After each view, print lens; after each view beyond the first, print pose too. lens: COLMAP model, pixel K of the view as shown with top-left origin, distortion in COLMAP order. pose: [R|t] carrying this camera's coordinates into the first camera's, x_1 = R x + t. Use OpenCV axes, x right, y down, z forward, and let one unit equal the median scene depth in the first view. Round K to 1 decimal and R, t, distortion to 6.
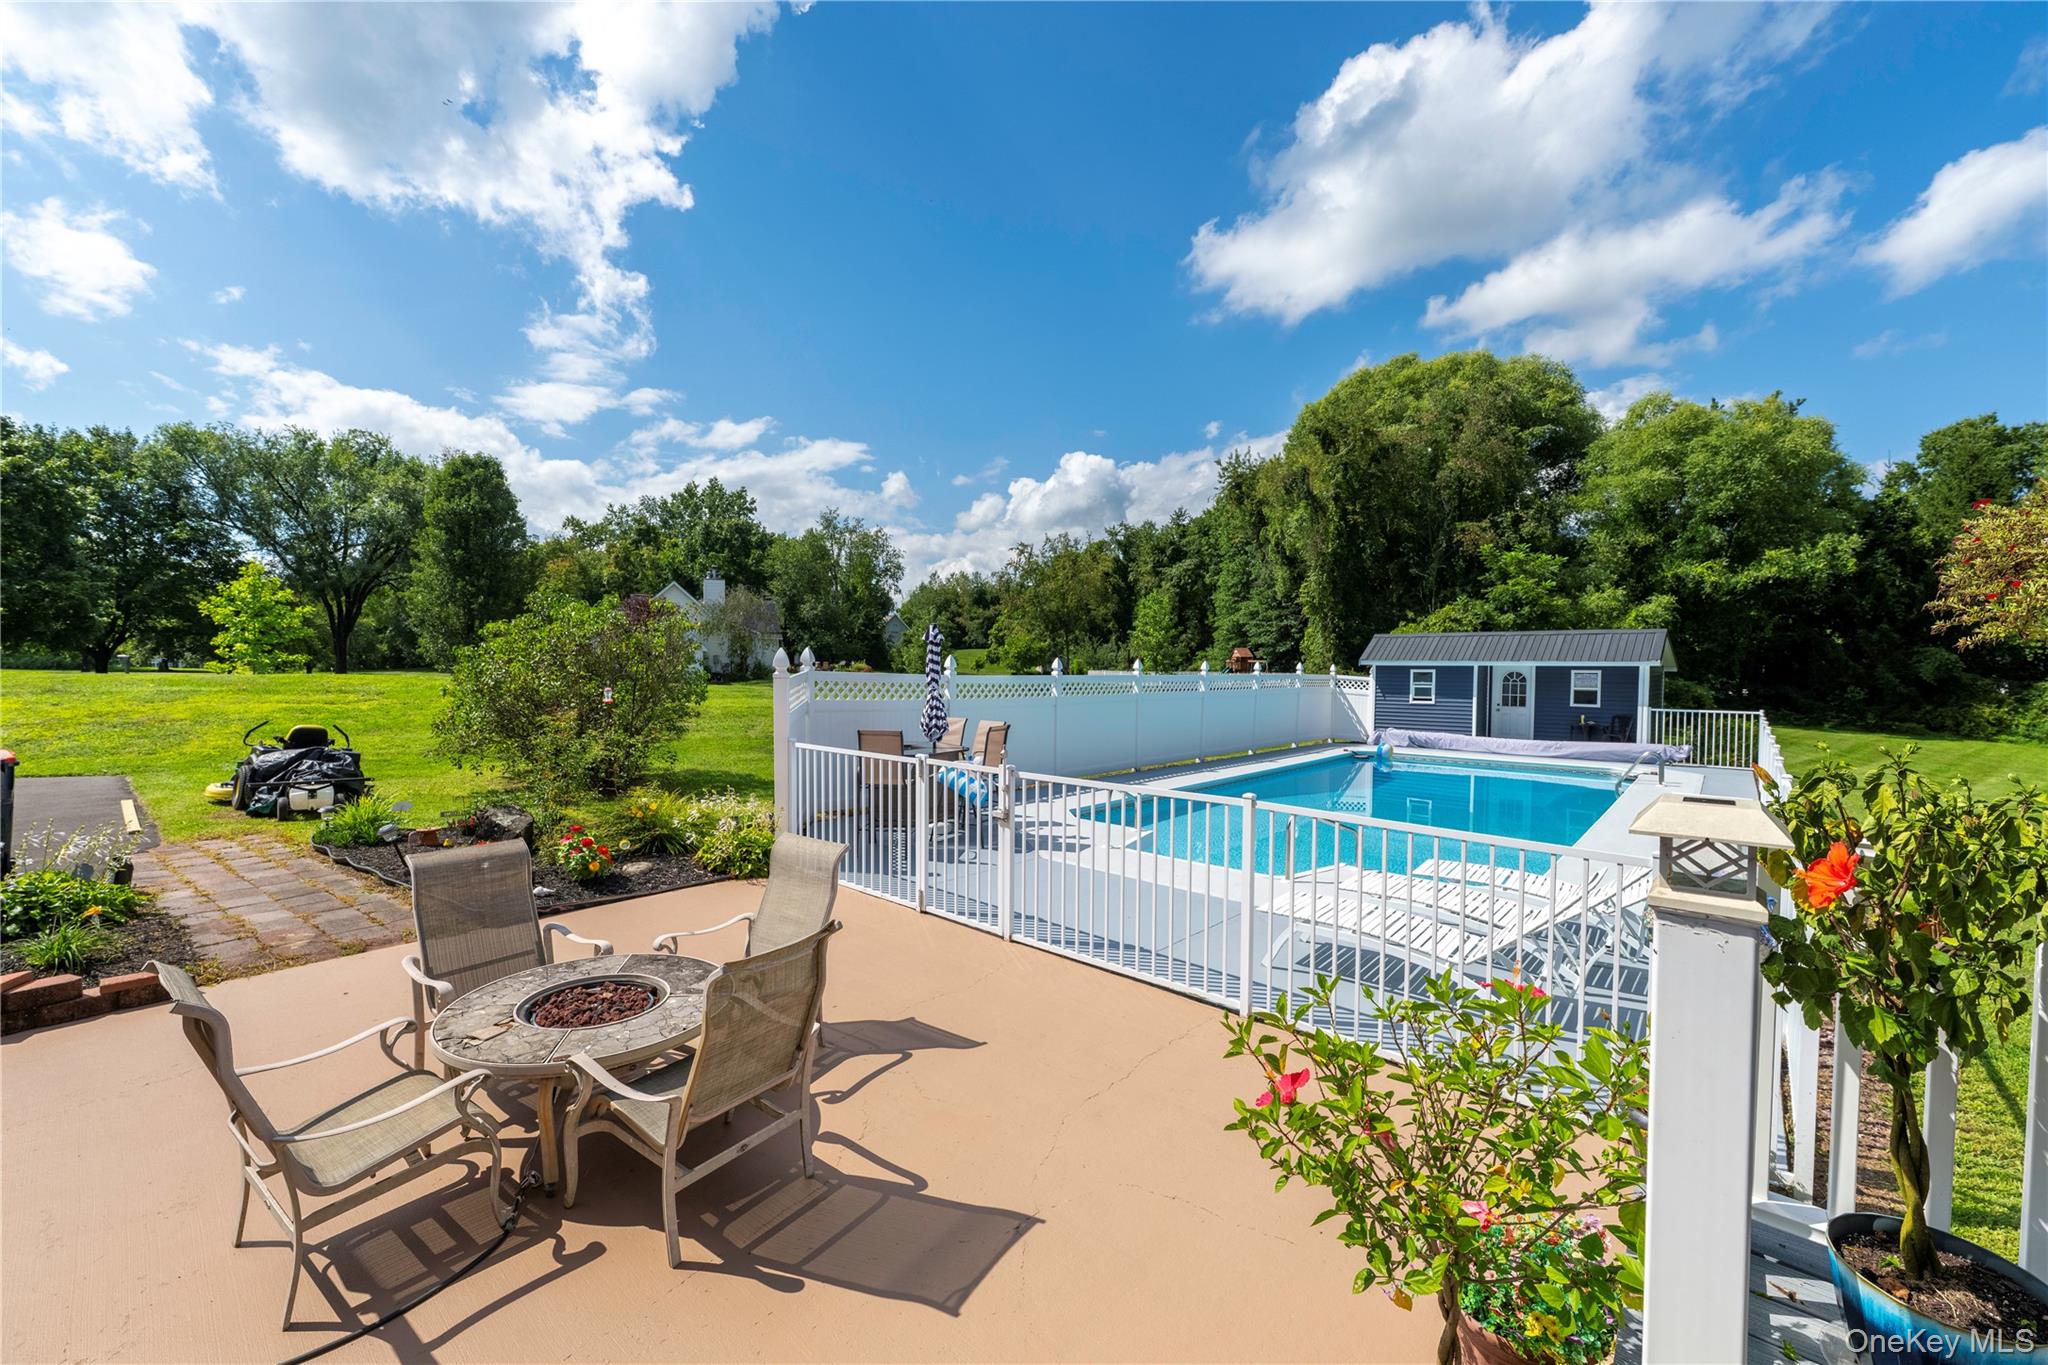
lens RADIAL K [[813.4, 0, 1033.6], [0, 813.4, 692.0], [0, 0, 1]] dist [0.002281, 0.000831]
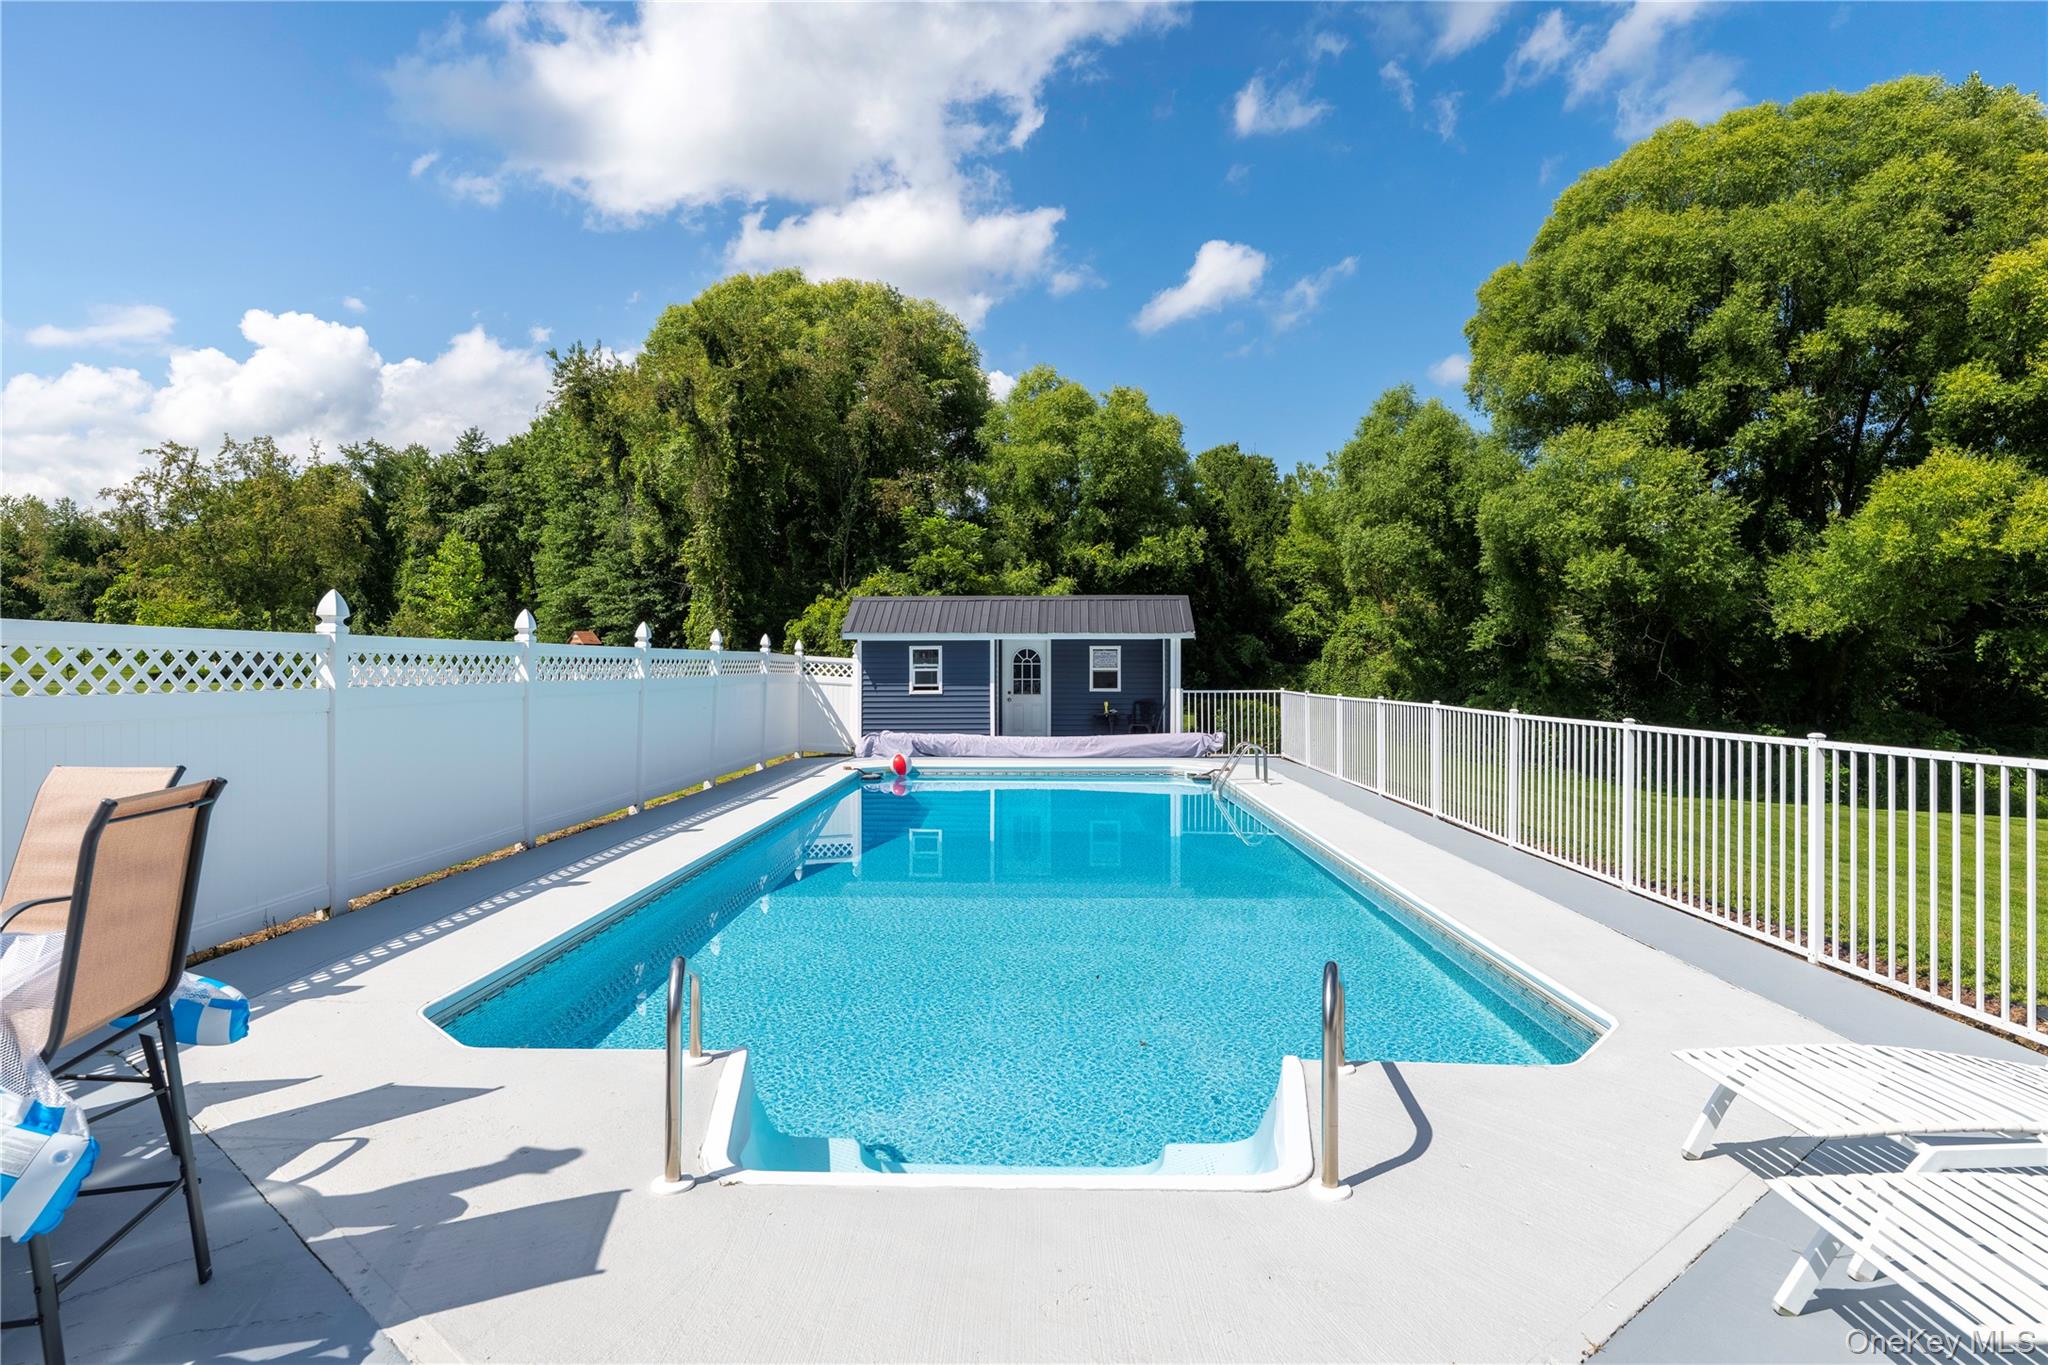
lens RADIAL K [[1007.4, 0, 1022.3], [0, 1007.4, 666.3], [0, 0, 1]] dist [0.003637, 0.000734]
pose [[0.773298, -0.010469, 0.633956, -0.006756], [0.028180, 0.999443, -0.017869, 0.003820], [-0.633416, 0.031682, 0.773162, 0.125538]]
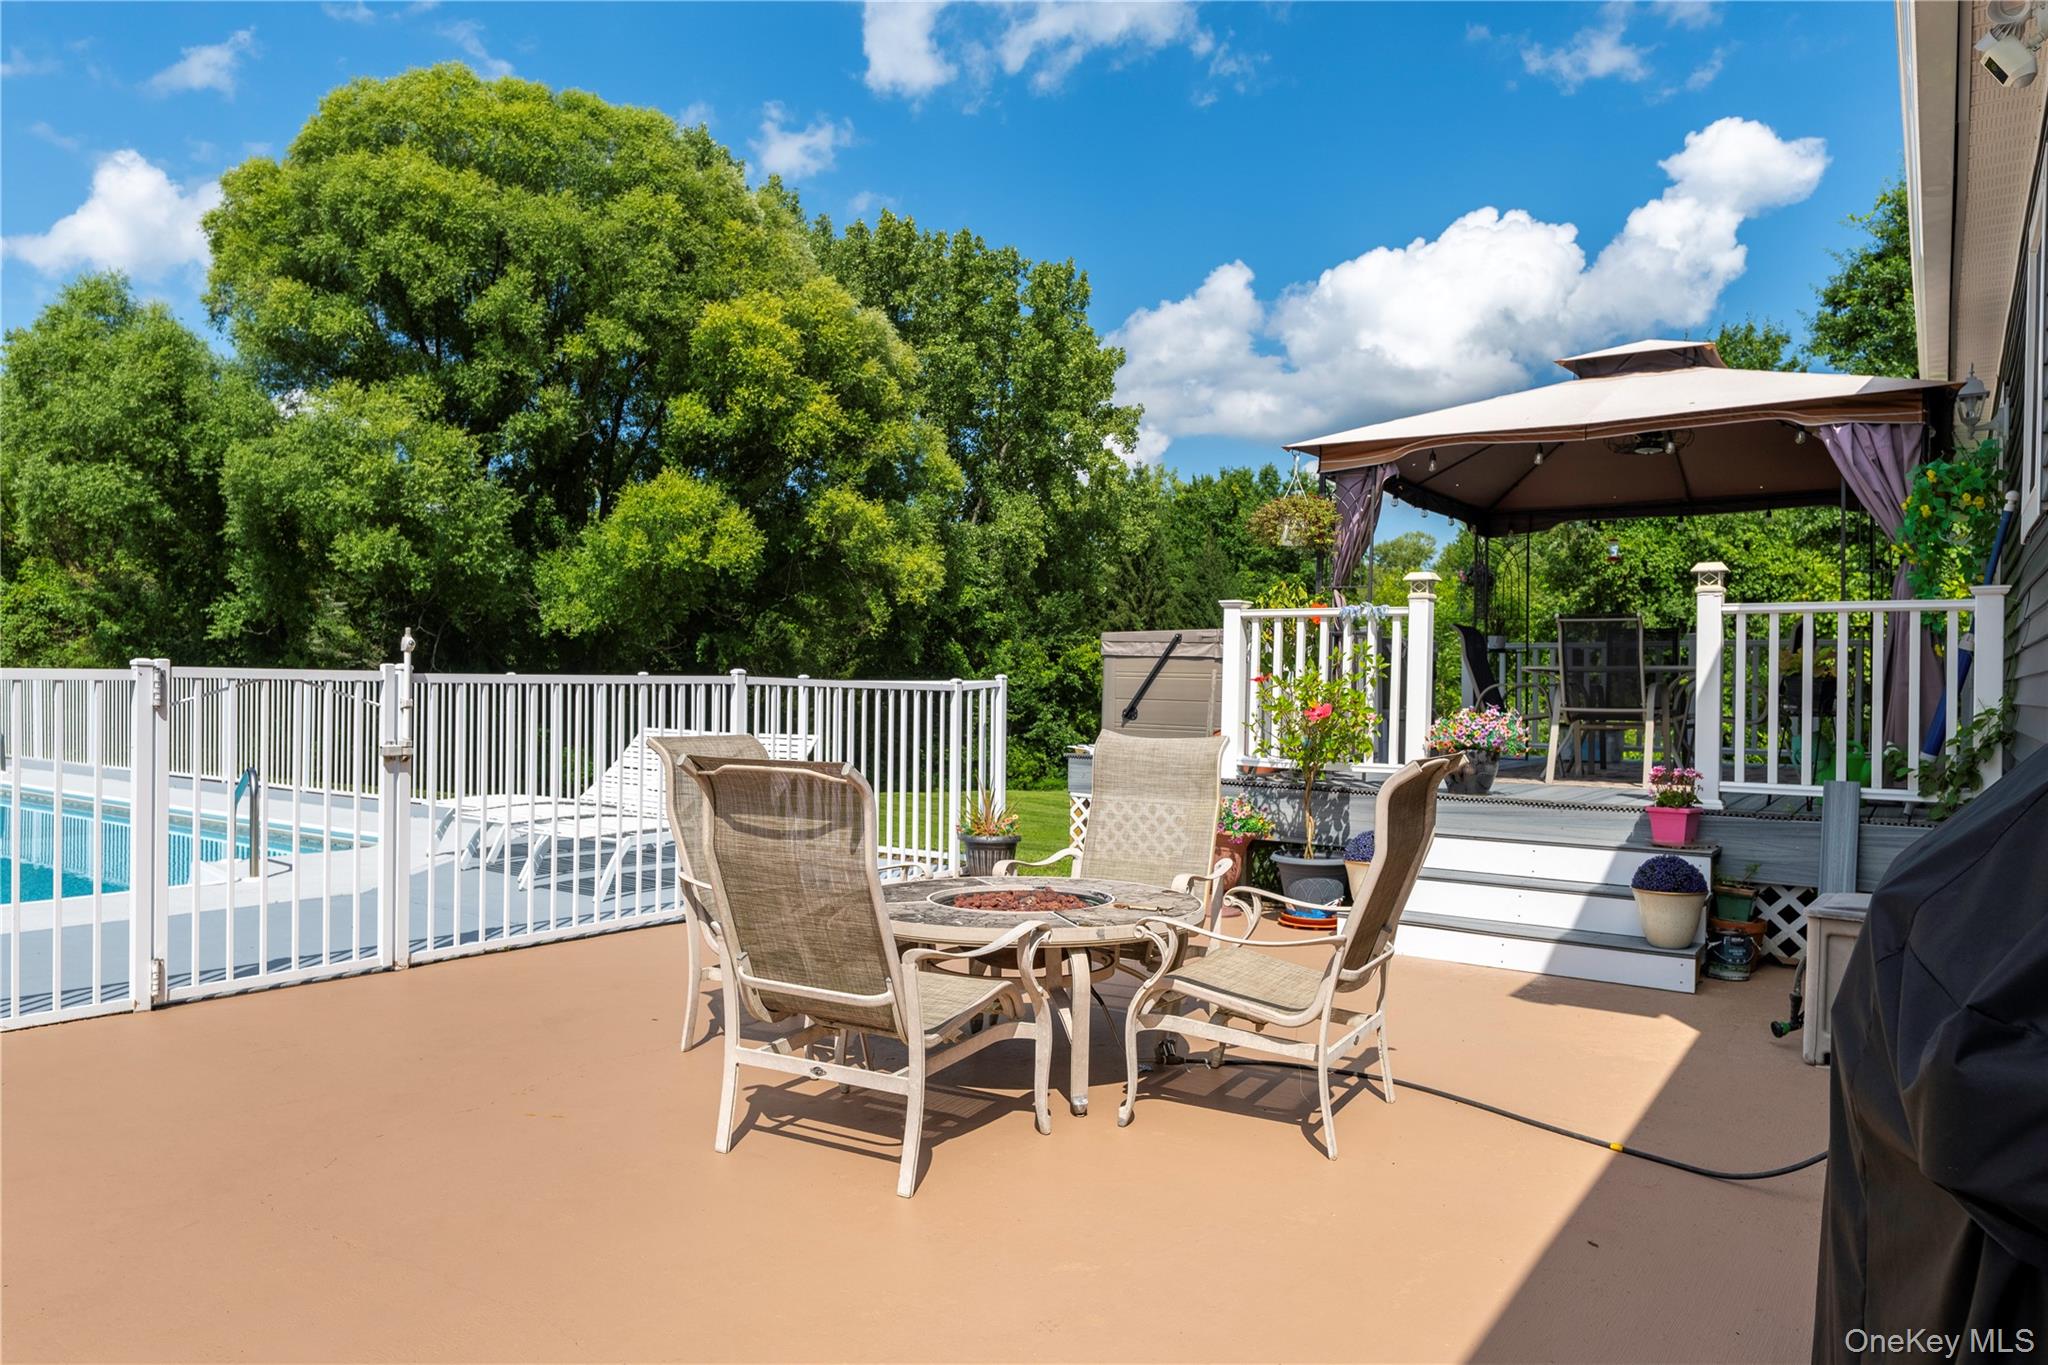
lens RADIAL K [[1359.4, 0, 1049.4], [0, 1359.4, 685.7], [0, 0, 1]] dist [-0.005888, -0.001445]
pose [[-0.102836, -0.016665, 0.994559, -0.136056], [0.021204, 0.999596, 0.018942, 0.012294], [-0.994472, 0.023036, -0.102441, 0.080407]]
